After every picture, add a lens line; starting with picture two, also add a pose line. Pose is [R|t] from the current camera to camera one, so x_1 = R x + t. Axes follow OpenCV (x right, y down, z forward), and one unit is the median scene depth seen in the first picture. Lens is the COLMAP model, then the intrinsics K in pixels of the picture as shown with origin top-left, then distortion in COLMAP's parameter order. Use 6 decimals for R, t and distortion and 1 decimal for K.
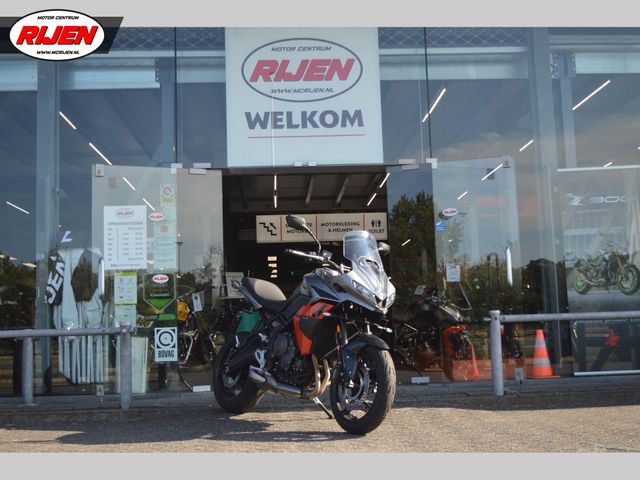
lens RADIAL K [[847.1, 0, 319.3], [0, 847.1, 242.2], [0, 0, 1]] dist [-0.030933, 0.000000]
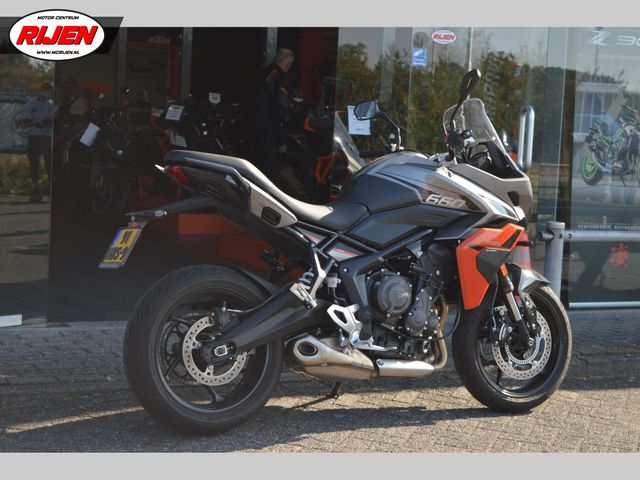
lens RADIAL K [[1210.9, 0, 321.0], [0, 1210.9, 237.6], [0, 0, 1]] dist [0.061629, 0.000000]
pose [[0.901455, 0.044072, 0.430624, -0.286070], [-0.127657, 0.977627, 0.167179, -0.029621], [-0.413622, -0.205676, 0.886913, 0.251163]]
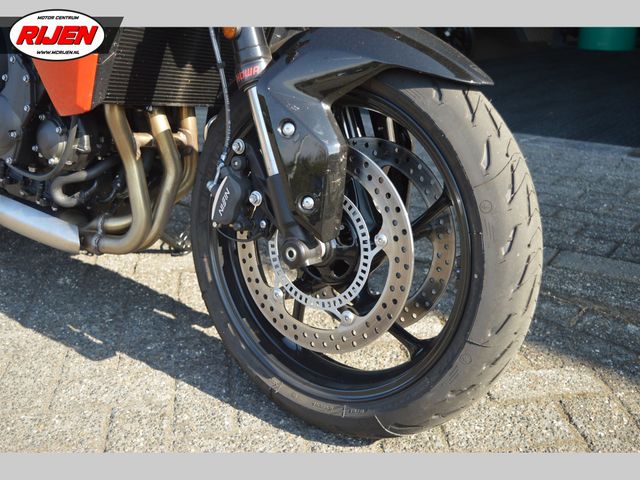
lens RADIAL K [[713.0, 0, 317.6], [0, 713.0, 239.9], [0, 0, 1]] dist [-0.048269, 0.000000]
pose [[0.773347, 0.240181, -0.586726, 0.164281], [0.045614, 0.901983, 0.429356, 0.062806], [0.632340, -0.358804, 0.686590, 0.679153]]
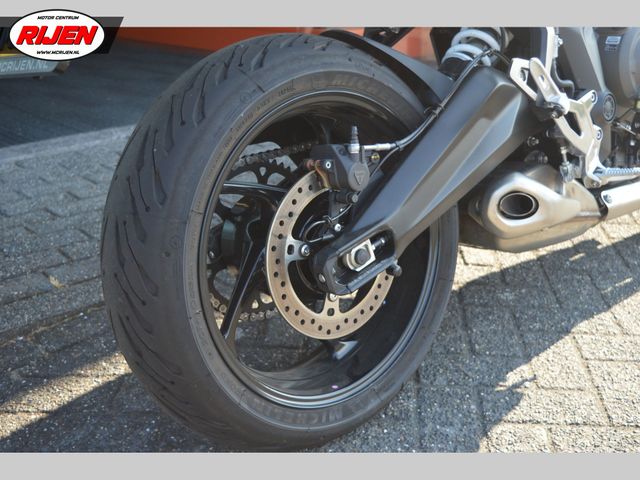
lens RADIAL K [[778.3, 0, 320.2], [0, 778.3, 236.0], [0, 0, 1]] dist [-0.040308, 0.000000]
pose [[0.789601, -0.205605, 0.578150, -0.171853], [-0.061929, 0.910682, 0.408441, 0.059804], [-0.610488, -0.358309, 0.706342, 0.655909]]
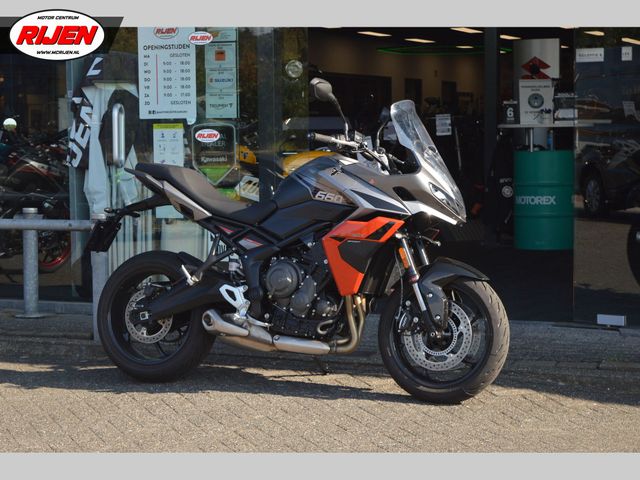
lens RADIAL K [[1457.9, 0, 320.3], [0, 1457.9, 239.6], [0, 0, 1]] dist [0.076096, 0.000000]
pose [[0.888389, 0.055300, -0.455749, 0.391141], [0.034257, 0.981966, 0.185928, -0.081134], [0.457812, -0.180789, 0.870473, 0.057299]]
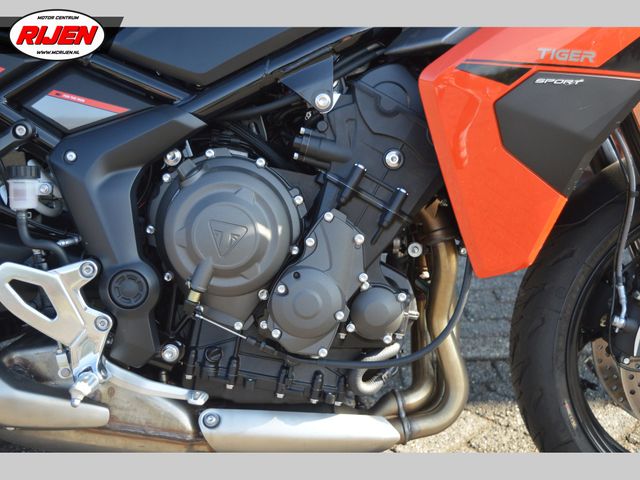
lens RADIAL K [[847.1, 0, 323.7], [0, 847.1, 234.8], [0, 0, 1]] dist [-0.030933, 0.000000]
pose [[0.999461, 0.019665, -0.026298, 0.019946], [-0.009156, 0.935985, 0.351920, 0.045083], [0.031535, -0.351490, 0.935660, 0.628651]]
